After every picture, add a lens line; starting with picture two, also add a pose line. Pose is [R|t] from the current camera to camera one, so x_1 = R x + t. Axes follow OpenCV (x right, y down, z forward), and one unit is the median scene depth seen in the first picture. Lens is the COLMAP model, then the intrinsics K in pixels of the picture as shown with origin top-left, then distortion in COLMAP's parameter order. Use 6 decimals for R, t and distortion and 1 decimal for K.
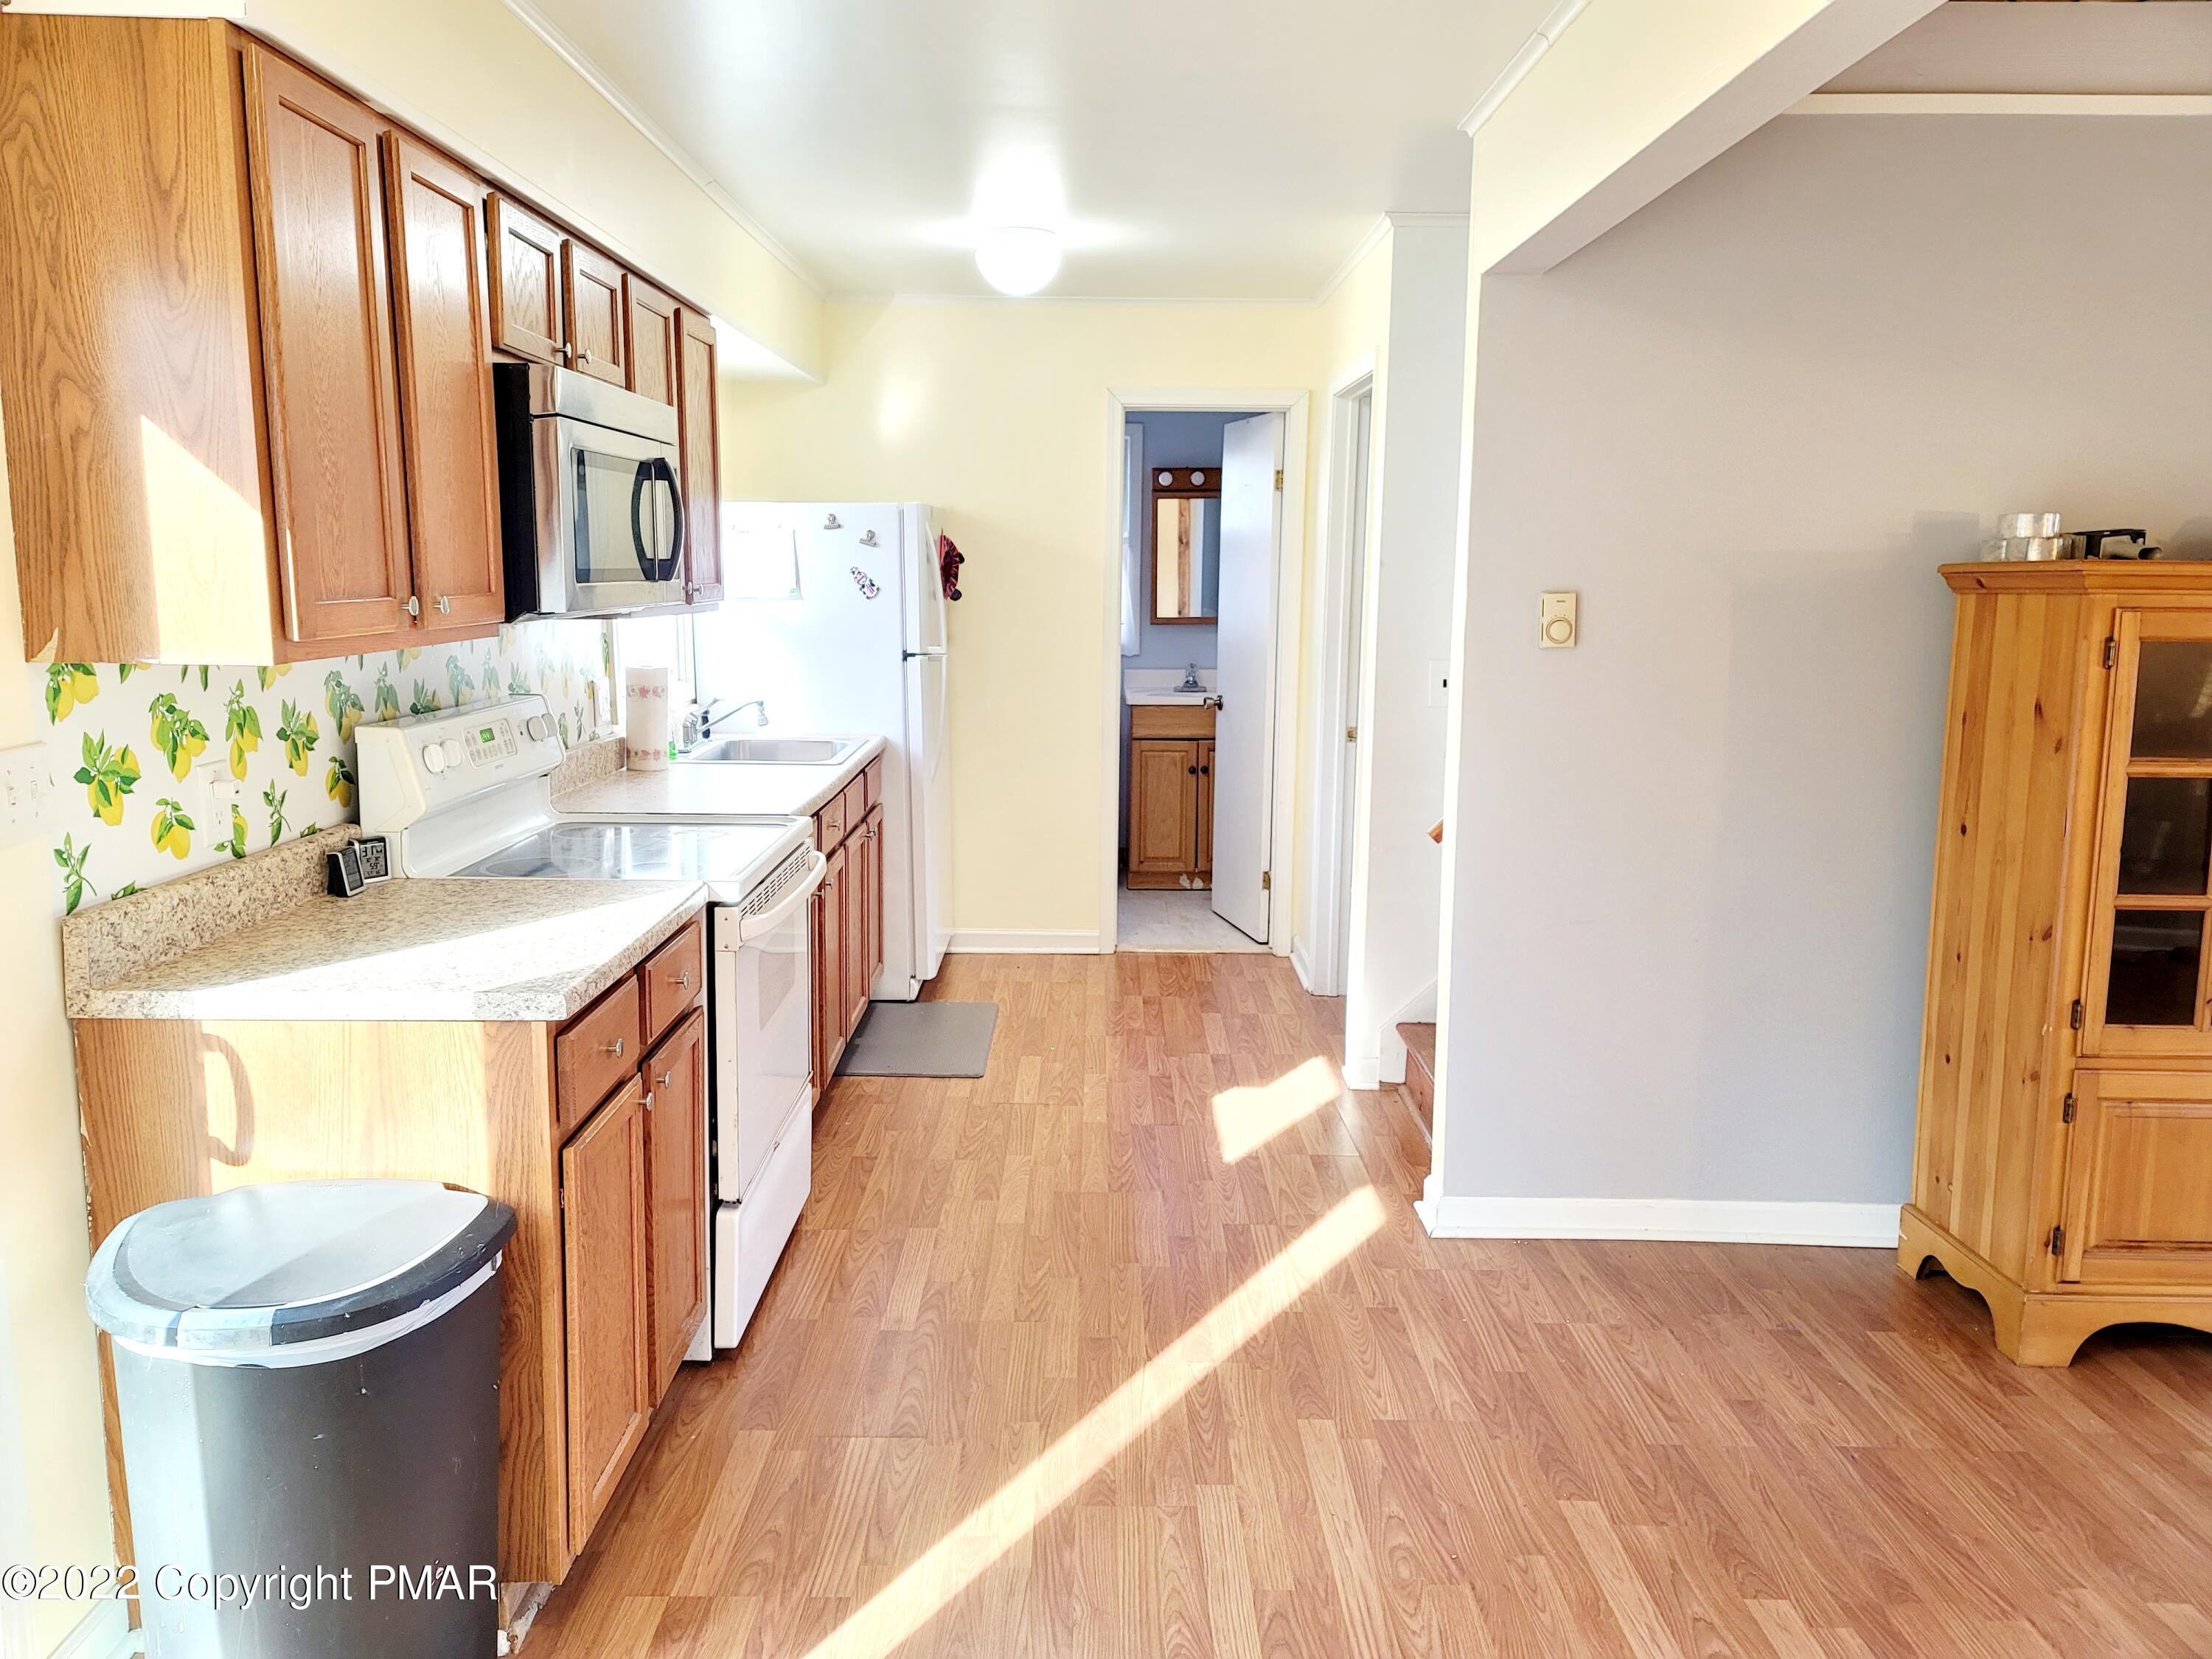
lens RADIAL K [[1617.7, 0, 1104.6], [0, 1617.7, 799.5], [0, 0, 1]] dist [0.076414, -0.003475]
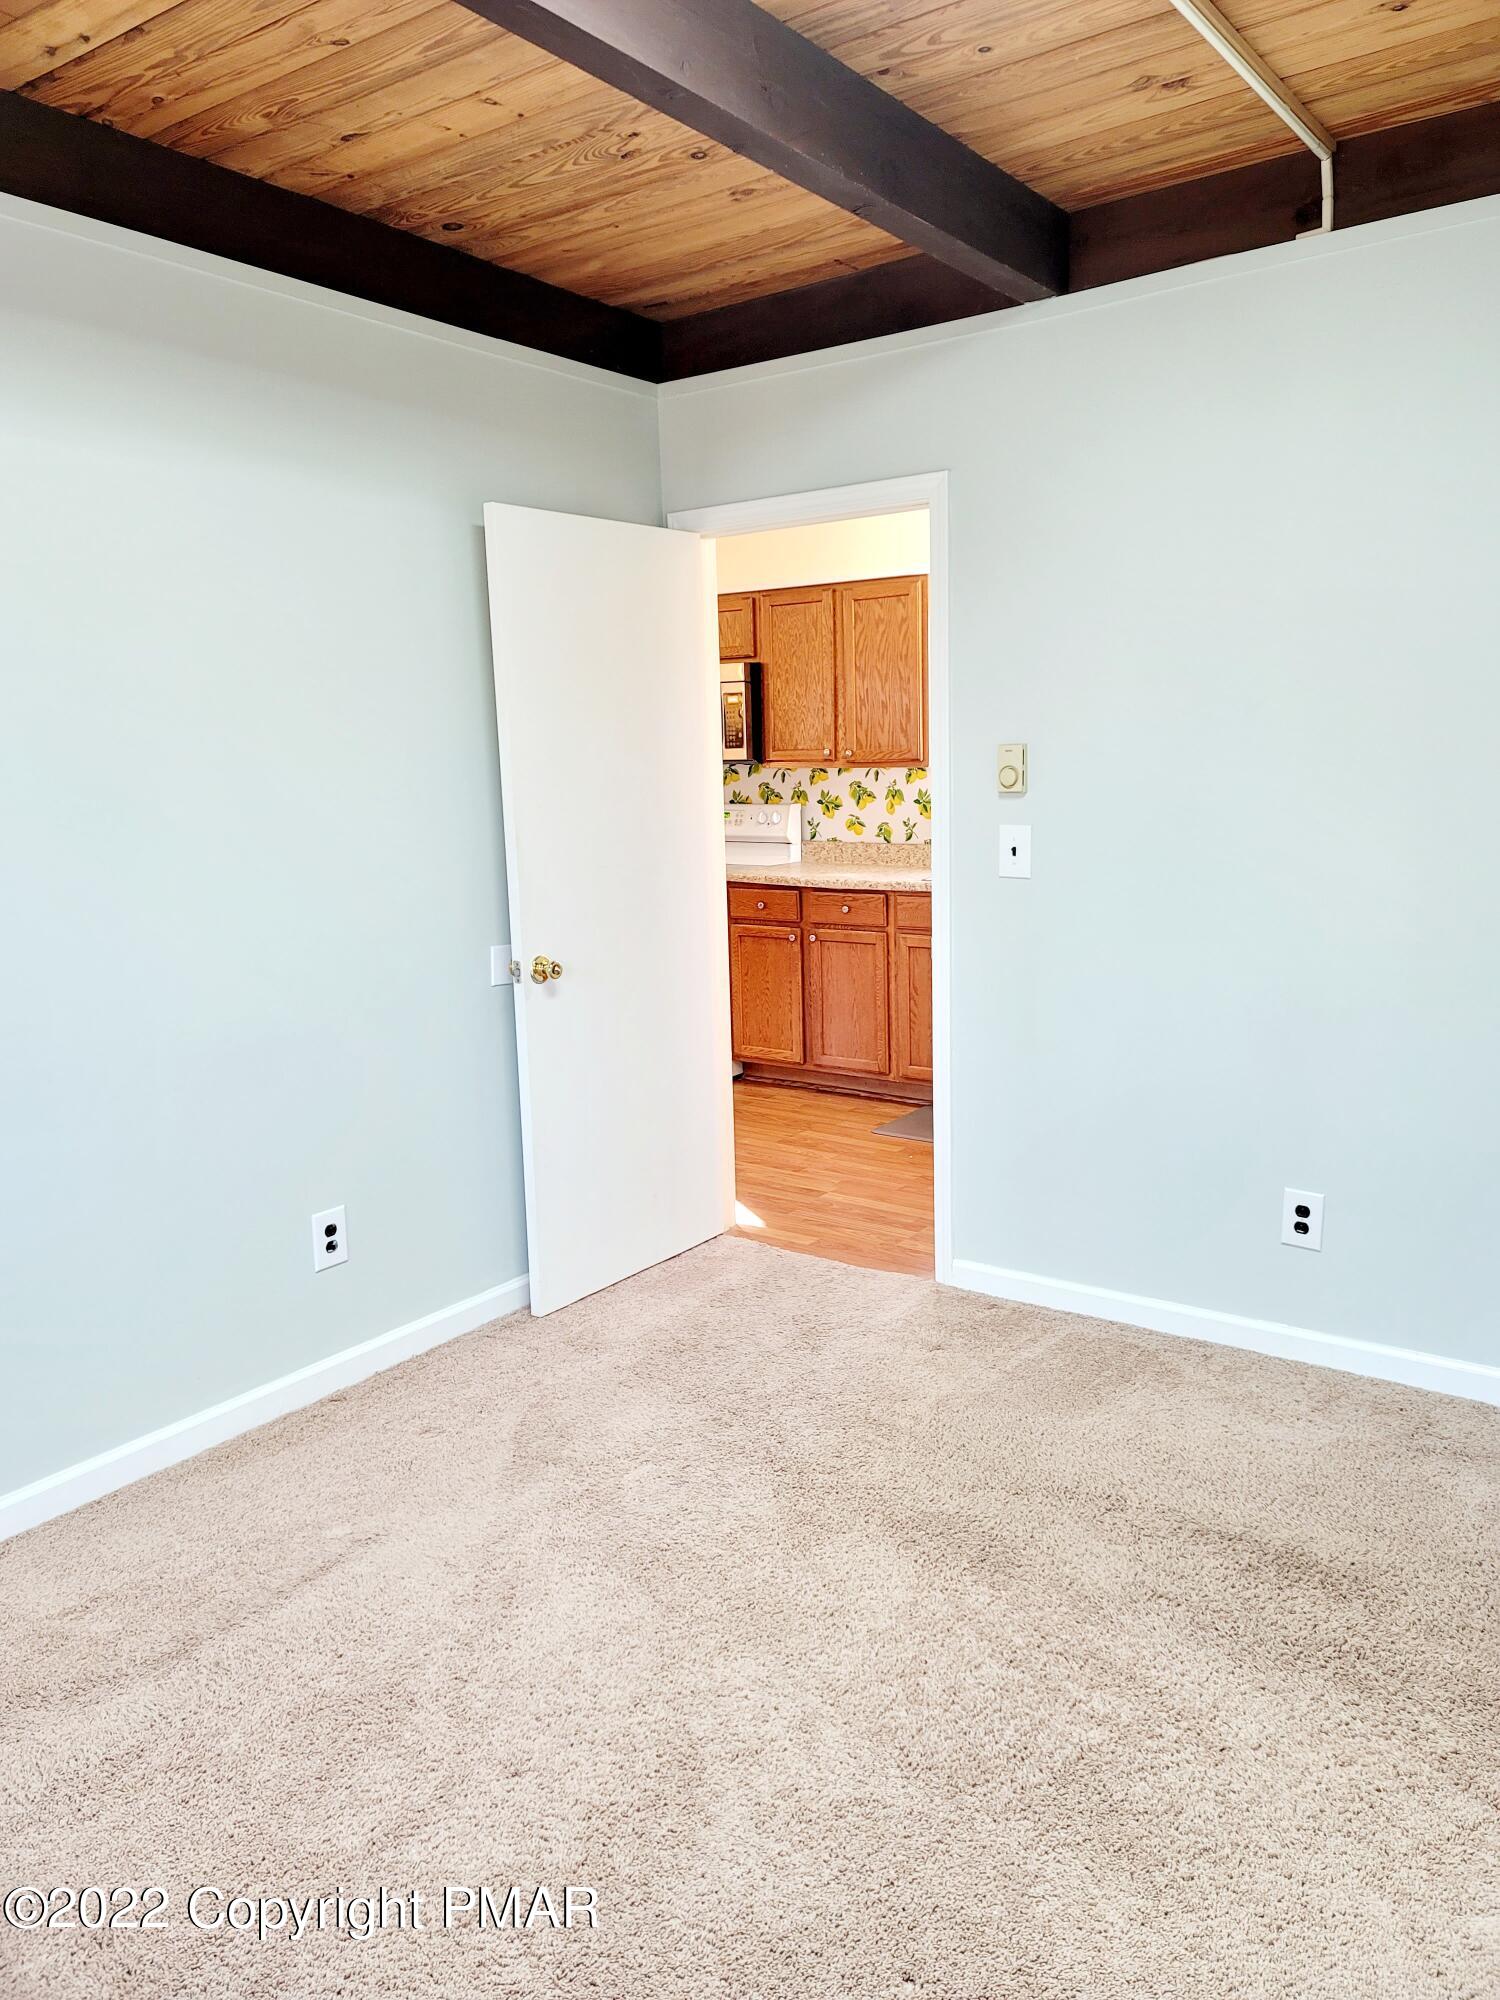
lens RADIAL K [[1451.3, 0, 781.2], [0, 1451.3, 968.1], [0, 0, 1]] dist [0.079489, -0.042198]
pose [[-0.581210, 0.128305, -0.803575, 1.435958], [-0.100730, 0.968553, 0.227503, -0.346307], [0.807495, 0.213171, -0.550009, 2.527784]]
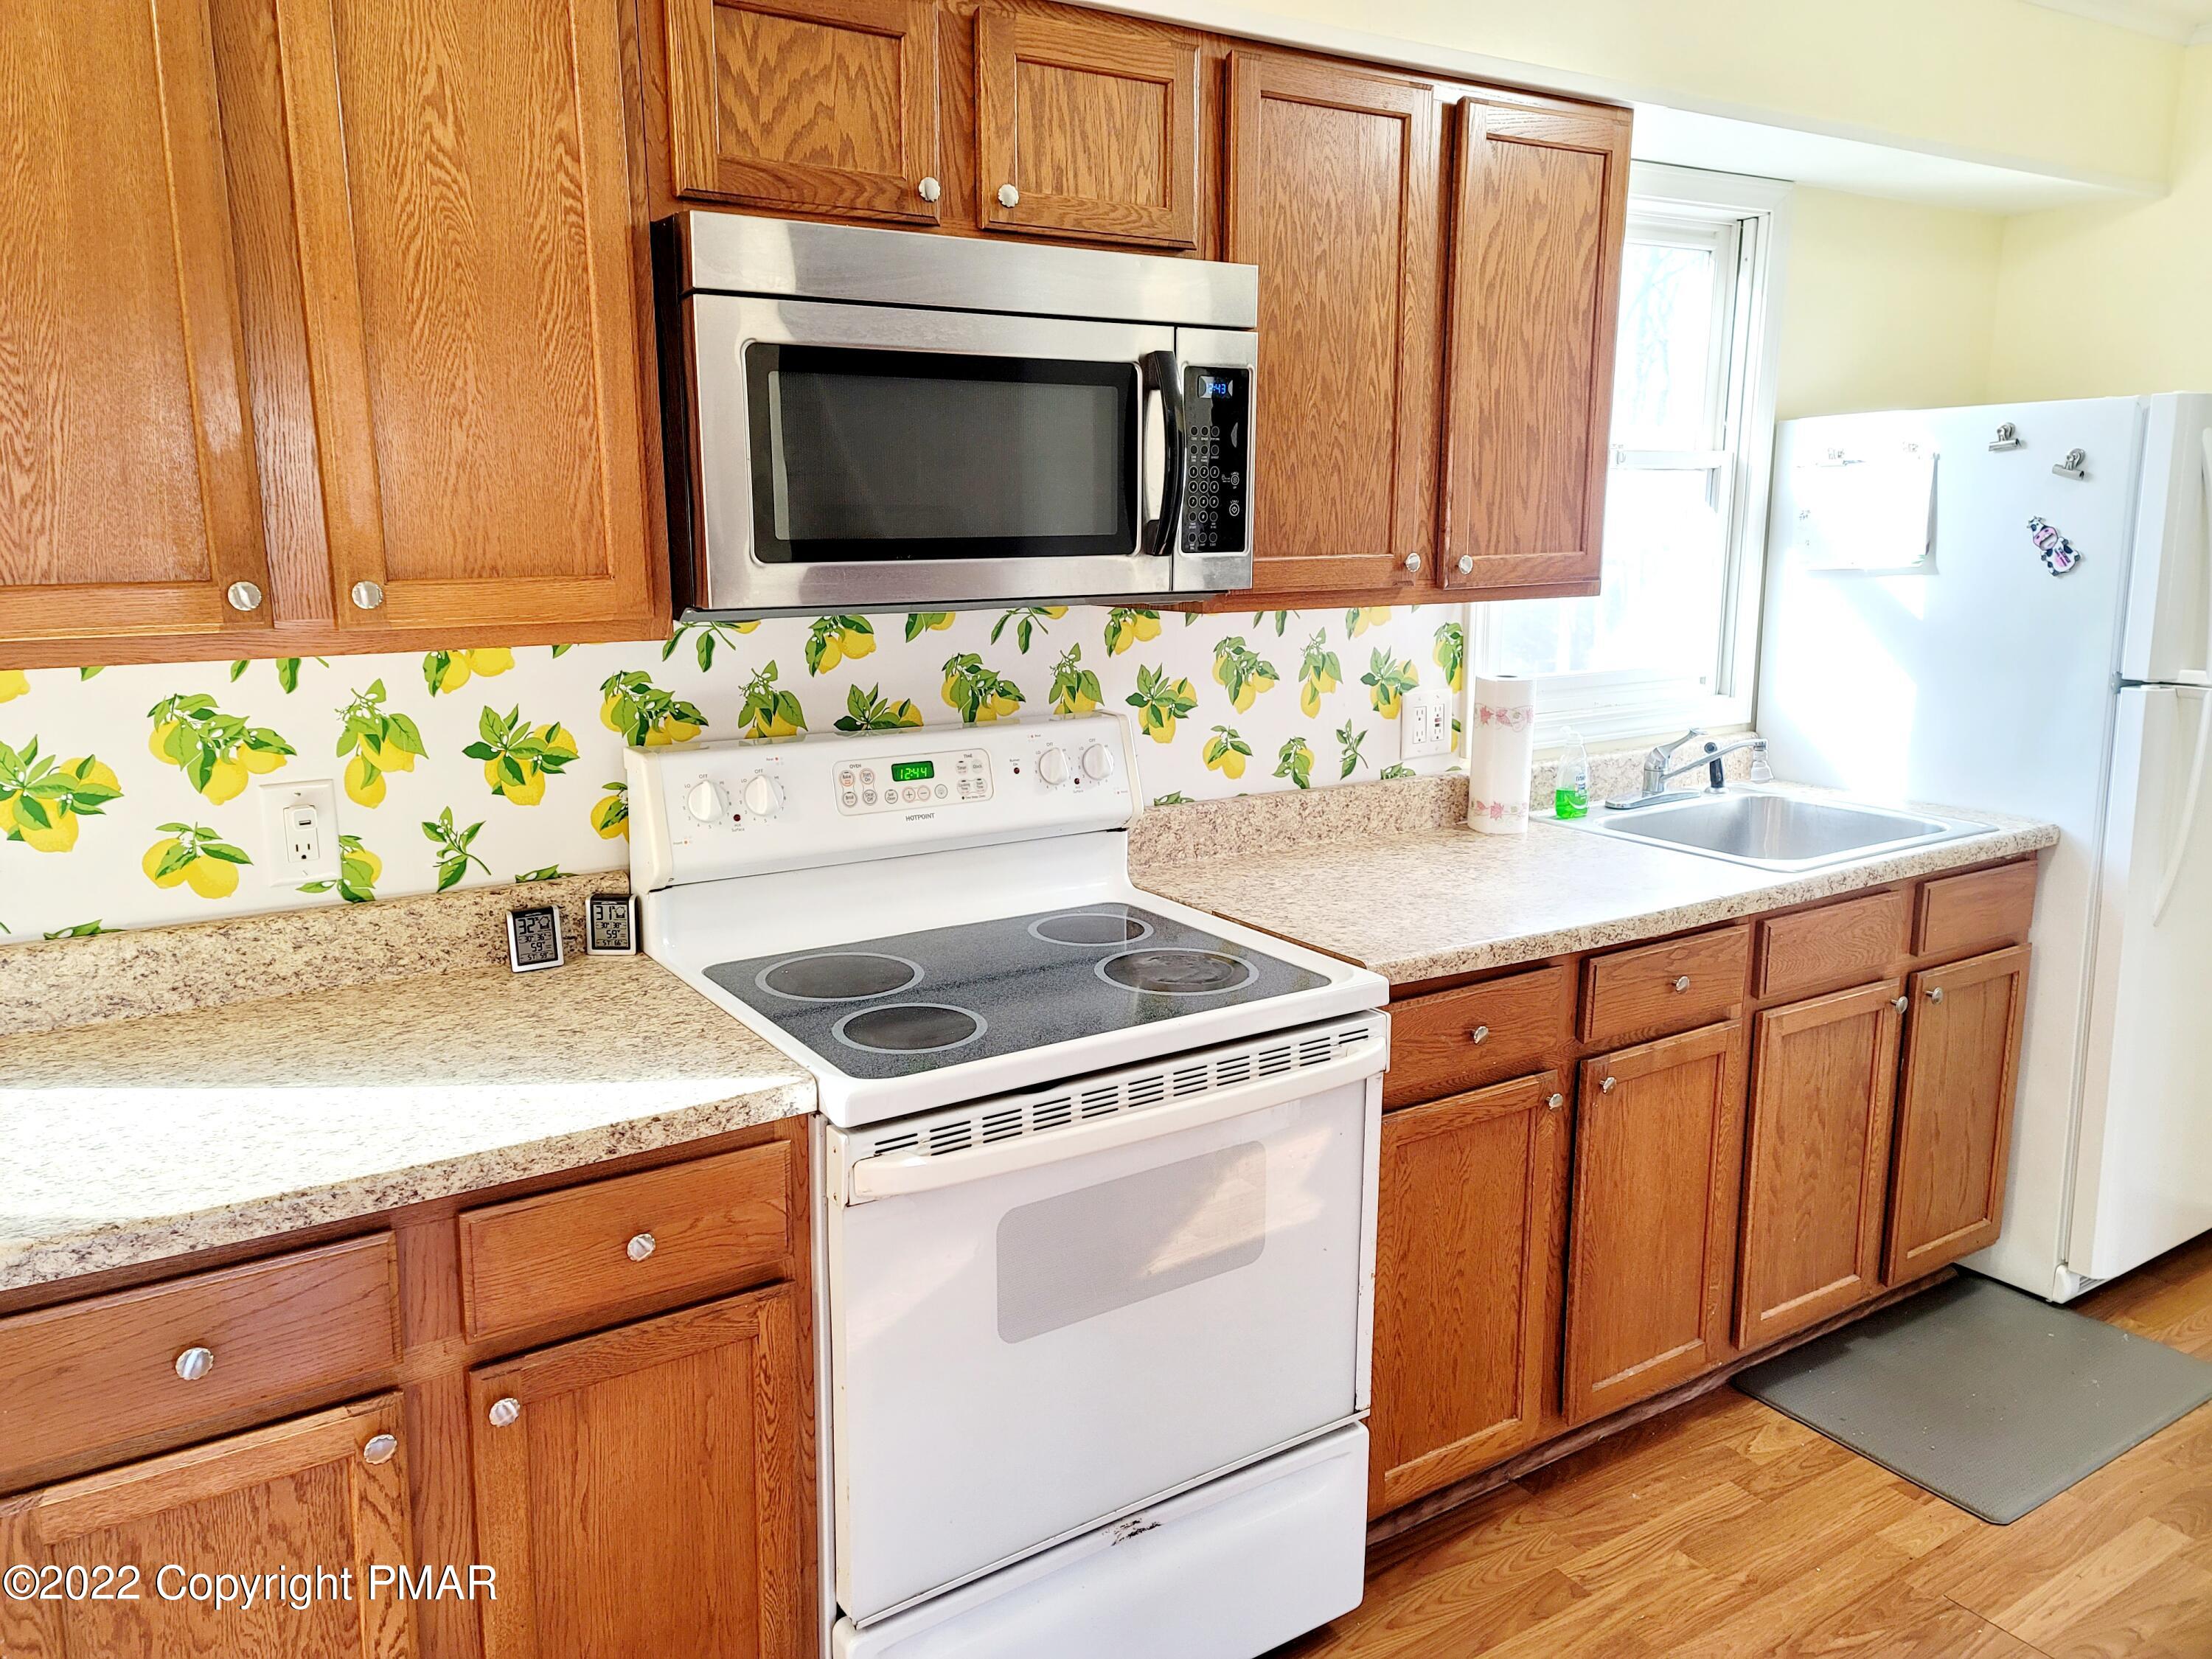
lens RADIAL K [[1631.7, 0, 1067.0], [0, 1631.7, 806.3], [0, 0, 1]] dist [0.079127, -0.011297]
pose [[0.543230, 0.147049, -0.826606, 0.275661], [-0.117527, 0.988167, 0.098553, -0.113410], [0.831317, 0.043612, 0.554084, 0.738290]]
